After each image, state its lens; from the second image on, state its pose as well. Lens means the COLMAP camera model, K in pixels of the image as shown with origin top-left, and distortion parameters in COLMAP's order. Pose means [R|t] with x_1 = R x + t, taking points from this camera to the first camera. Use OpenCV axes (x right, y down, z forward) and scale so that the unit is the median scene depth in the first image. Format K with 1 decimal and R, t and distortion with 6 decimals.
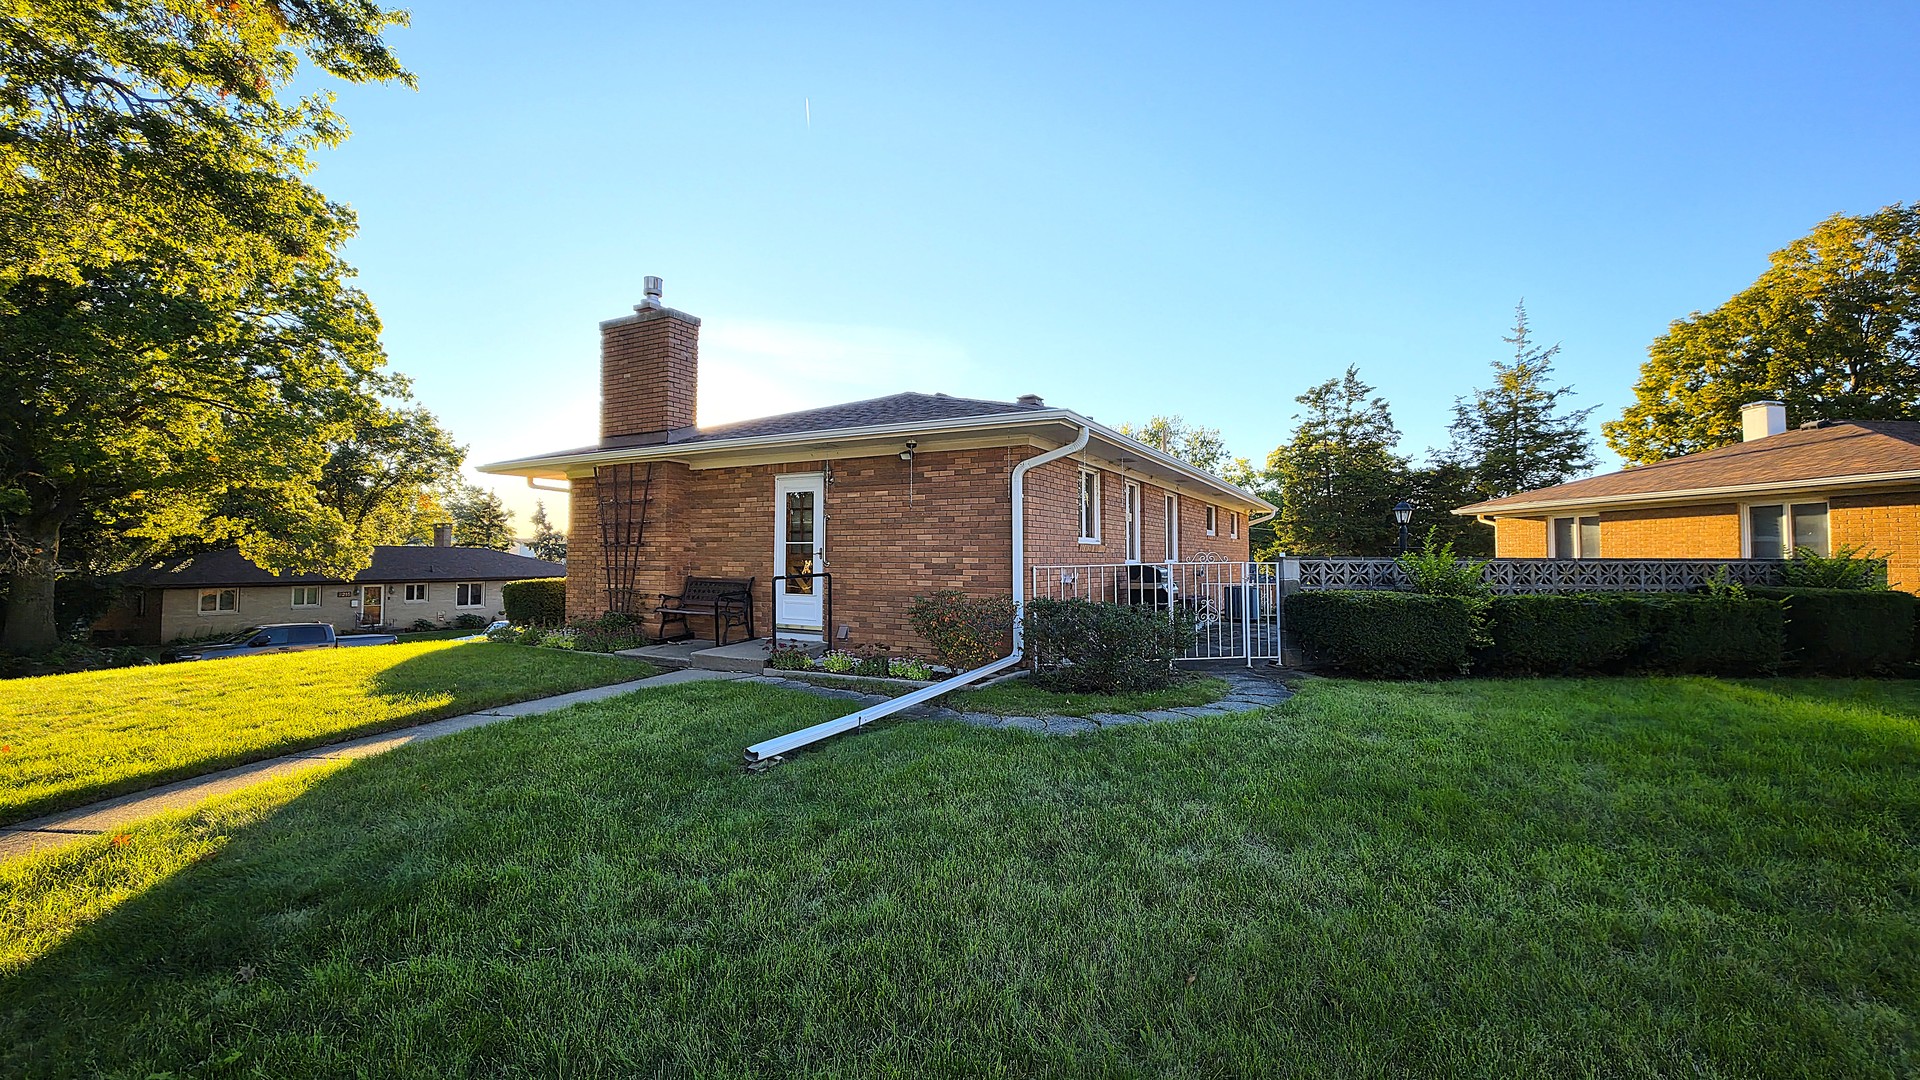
lens RADIAL K [[777.4, 0, 966.8], [0, 777.4, 524.4], [0, 0, 1]] dist [-0.000713, -0.000148]
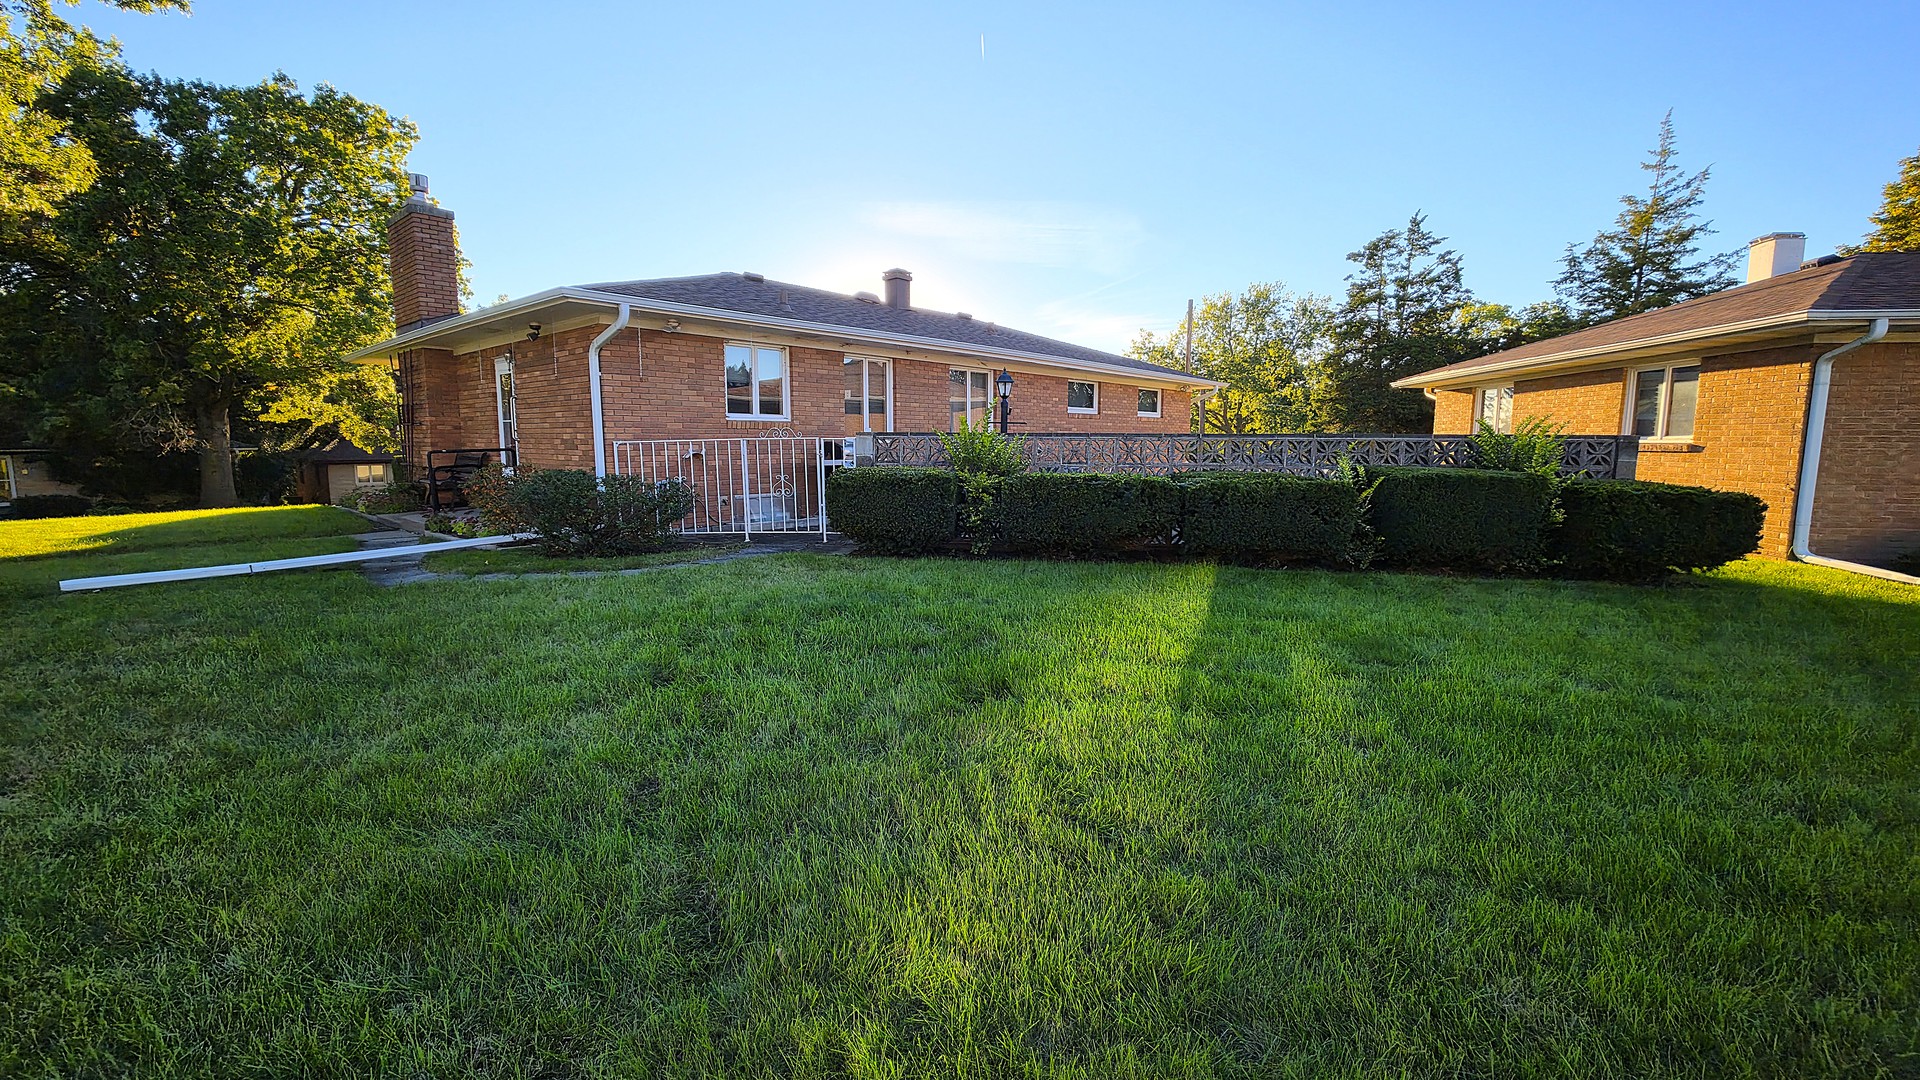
lens RADIAL K [[777.4, 0, 971.0], [0, 777.4, 526.6], [0, 0, 1]] dist [-0.000713, -0.000148]
pose [[0.976241, 0.024237, -0.215328, 0.239513], [0.008807, 0.988465, 0.151191, 0.003902], [0.216509, -0.149495, 0.964767, 0.020235]]
